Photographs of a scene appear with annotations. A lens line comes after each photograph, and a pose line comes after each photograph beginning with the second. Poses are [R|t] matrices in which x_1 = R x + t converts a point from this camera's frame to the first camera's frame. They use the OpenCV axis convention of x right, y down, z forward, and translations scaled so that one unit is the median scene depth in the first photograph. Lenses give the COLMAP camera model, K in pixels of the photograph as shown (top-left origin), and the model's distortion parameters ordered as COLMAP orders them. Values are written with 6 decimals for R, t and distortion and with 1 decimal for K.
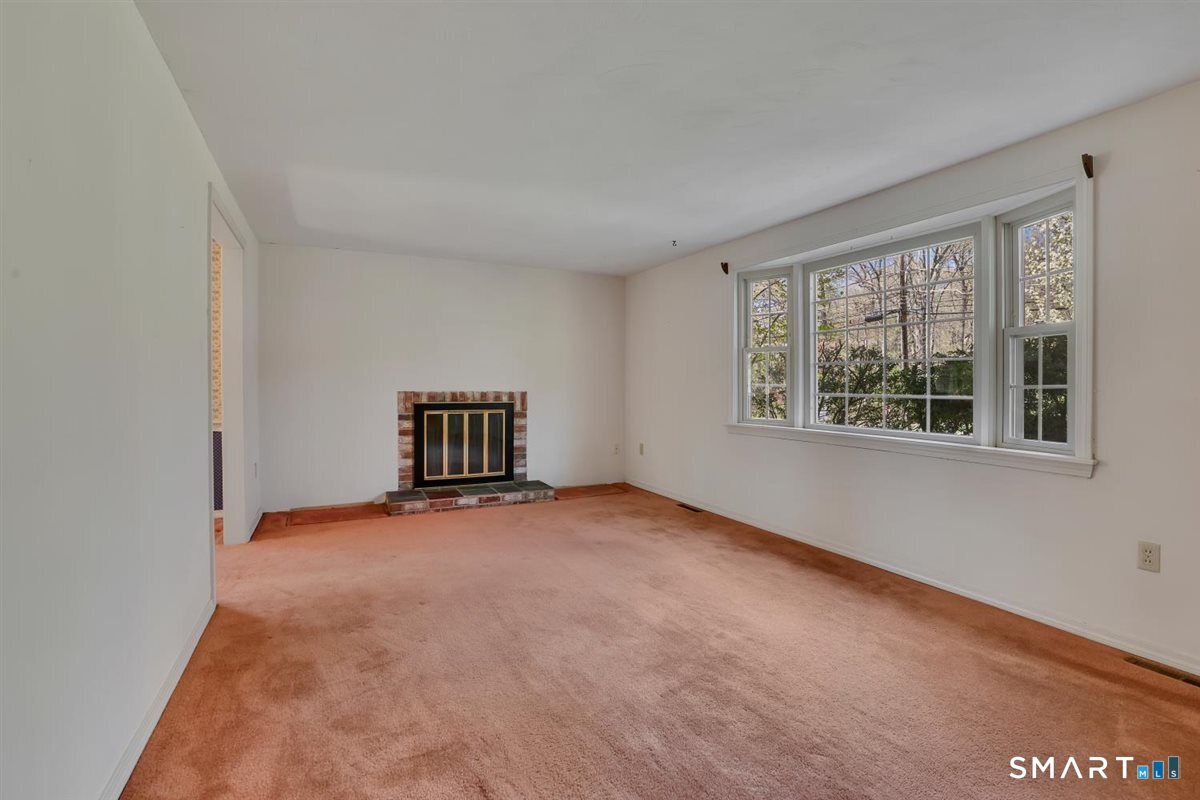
lens RADIAL K [[552.9, 0, 588.8], [0, 552.9, 393.1], [0, 0, 1]] dist [-0.020883, 0.000625]
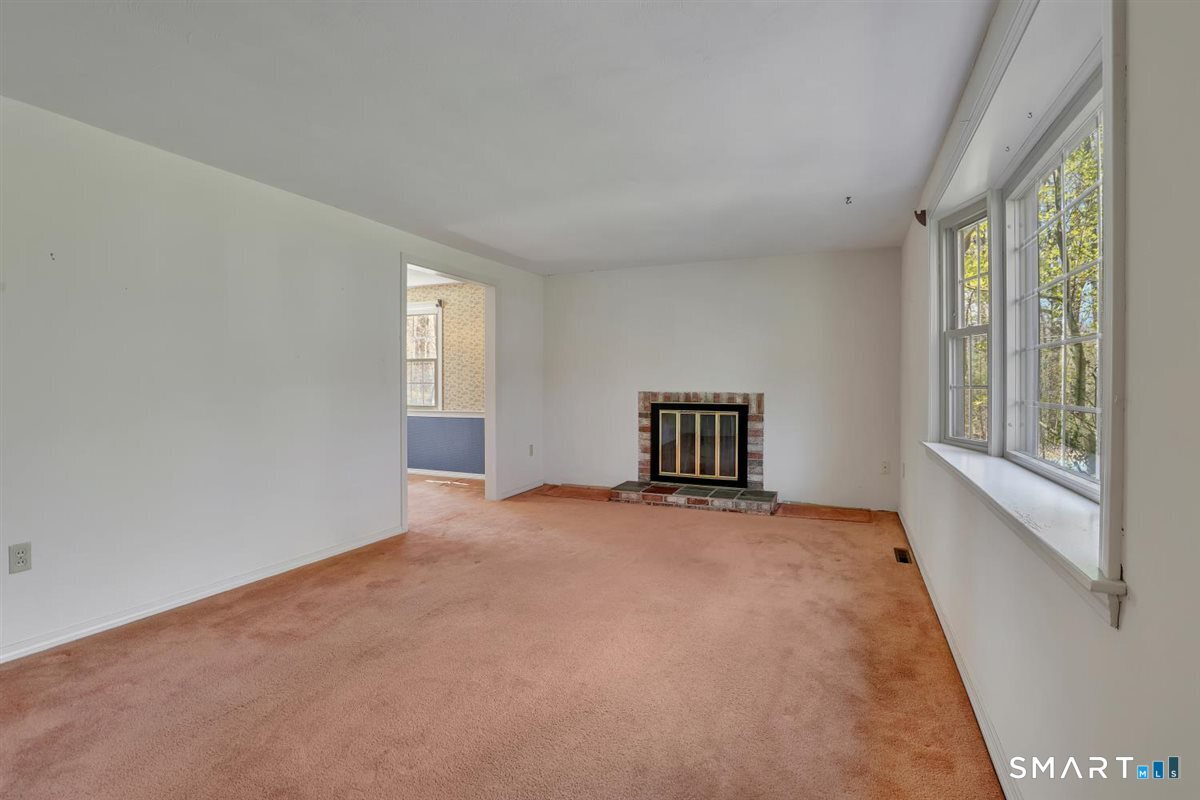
lens RADIAL K [[552.9, 0, 597.3], [0, 552.9, 392.1], [0, 0, 1]] dist [-0.020883, 0.000625]
pose [[0.658180, 0.009755, -0.752797, 0.428319], [-0.012863, 0.999916, 0.001711, -0.002694], [0.752750, 0.008557, 0.658250, 0.205673]]
